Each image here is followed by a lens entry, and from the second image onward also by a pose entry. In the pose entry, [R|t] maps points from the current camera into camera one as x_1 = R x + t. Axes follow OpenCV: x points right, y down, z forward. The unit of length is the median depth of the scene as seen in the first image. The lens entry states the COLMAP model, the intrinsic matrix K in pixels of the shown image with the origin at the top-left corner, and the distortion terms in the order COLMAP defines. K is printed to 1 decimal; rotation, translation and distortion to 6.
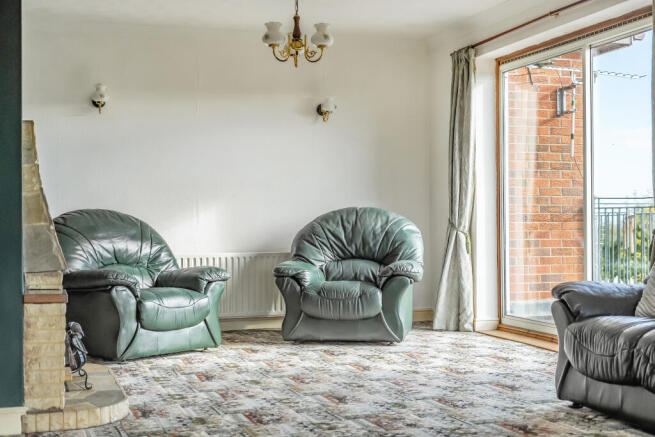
lens RADIAL K [[1030.1, 0, 327.5], [0, 1030.1, 218.5], [0, 0, 1]] dist [0.006015, 0.045765]
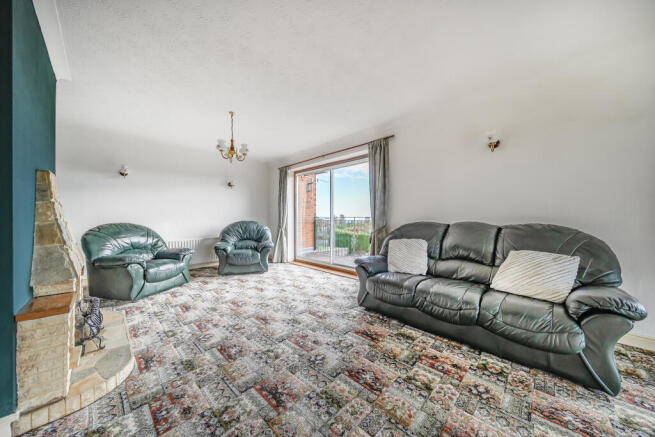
lens RADIAL K [[224.3, 0, 323.4], [0, 224.3, 218.5], [0, 0, 1]] dist [-0.001010, -0.000127]
pose [[0.887698, 0.003135, 0.460415, -0.070415], [-0.008699, 0.999913, 0.009964, -0.027301], [-0.460344, -0.012851, 0.887648, 0.420643]]
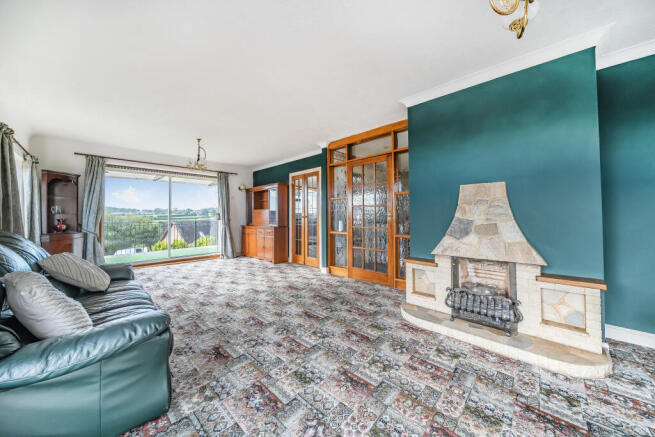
lens RADIAL K [[224.3, 0, 323.4], [0, 224.3, 218.5], [0, 0, 1]] dist [-0.001010, -0.000127]
pose [[-0.876966, 0.011575, -0.480412, 0.138497], [0.016184, 0.999854, -0.005452, -0.023716], [0.480279, -0.012556, -0.877026, 0.953996]]
